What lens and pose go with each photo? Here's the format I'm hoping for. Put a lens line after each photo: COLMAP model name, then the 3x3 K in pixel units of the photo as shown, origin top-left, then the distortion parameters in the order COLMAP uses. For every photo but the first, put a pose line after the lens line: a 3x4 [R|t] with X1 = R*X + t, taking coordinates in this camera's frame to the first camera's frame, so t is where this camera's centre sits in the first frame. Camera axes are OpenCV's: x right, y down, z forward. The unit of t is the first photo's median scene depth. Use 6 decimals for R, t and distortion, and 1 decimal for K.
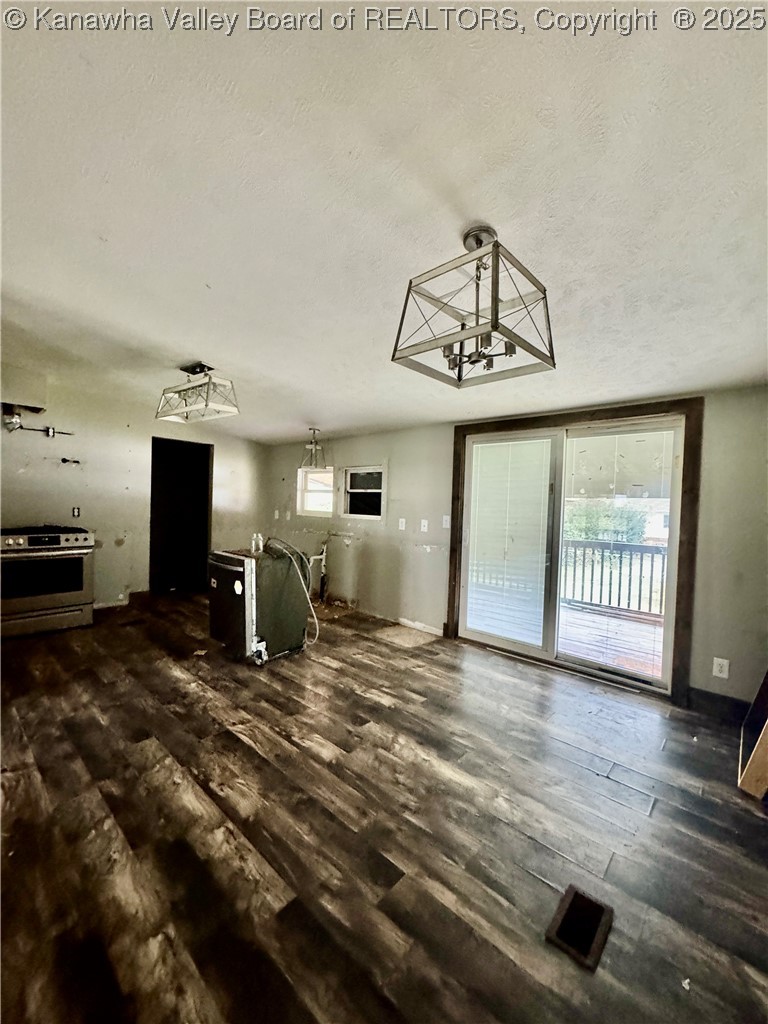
lens RADIAL K [[409.9, 0, 386.4], [0, 409.9, 513.4], [0, 0, 1]] dist [-0.004250, 0.000268]
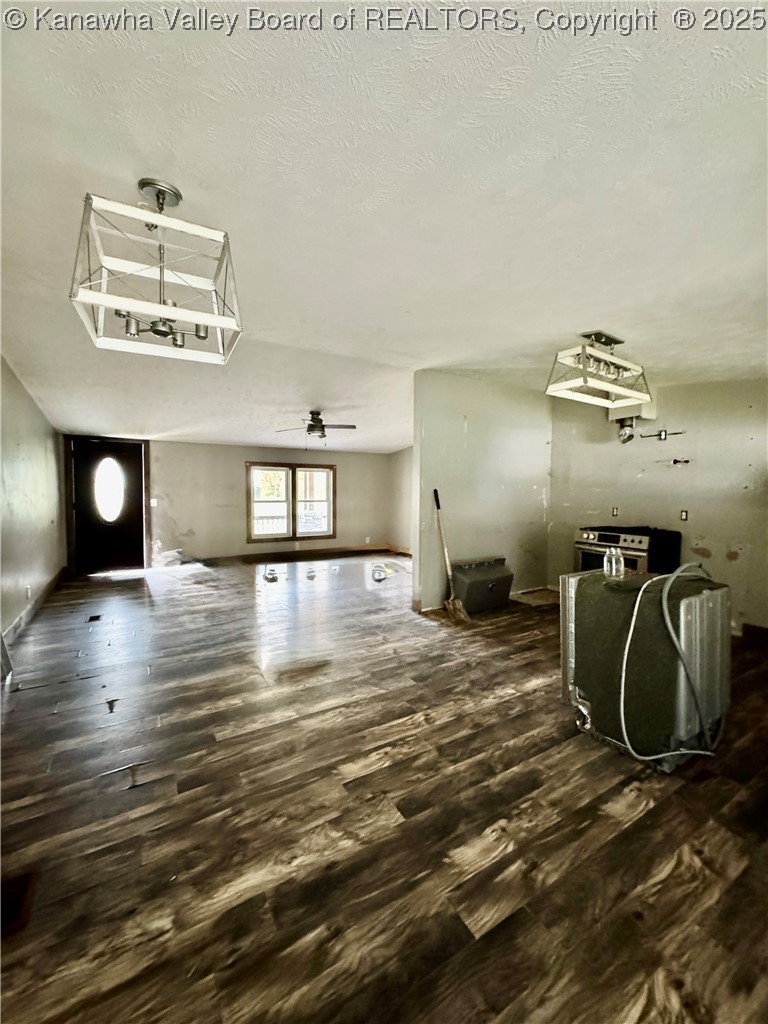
lens RADIAL K [[409.9, 0, 386.4], [0, 409.9, 513.4], [0, 0, 1]] dist [-0.004250, 0.000268]
pose [[-0.292040, 0.021687, -0.956160, 0.538655], [-0.041596, 0.998509, 0.035352, -0.020580], [0.955501, 0.050097, -0.290703, 1.005868]]
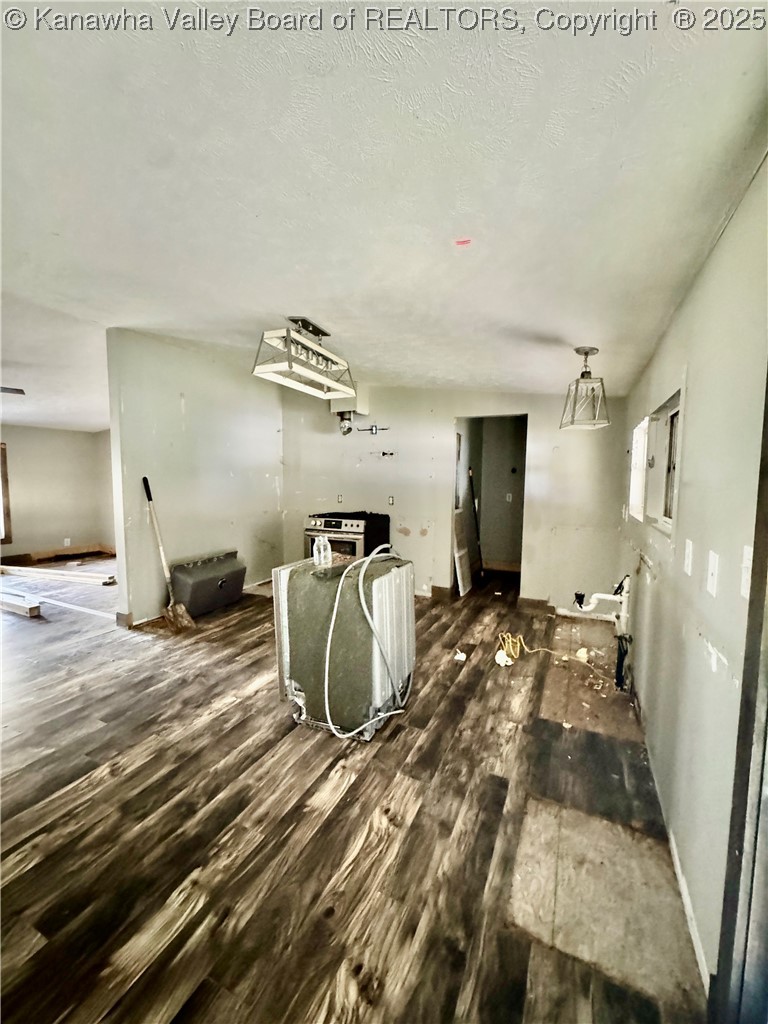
lens RADIAL K [[409.9, 0, 386.4], [0, 409.9, 513.4], [0, 0, 1]] dist [-0.004250, 0.000268]
pose [[0.286159, 0.050367, -0.956857, 0.455225], [-0.025326, 0.998666, 0.044993, -0.028668], [0.957847, 0.011358, 0.287053, 1.093314]]
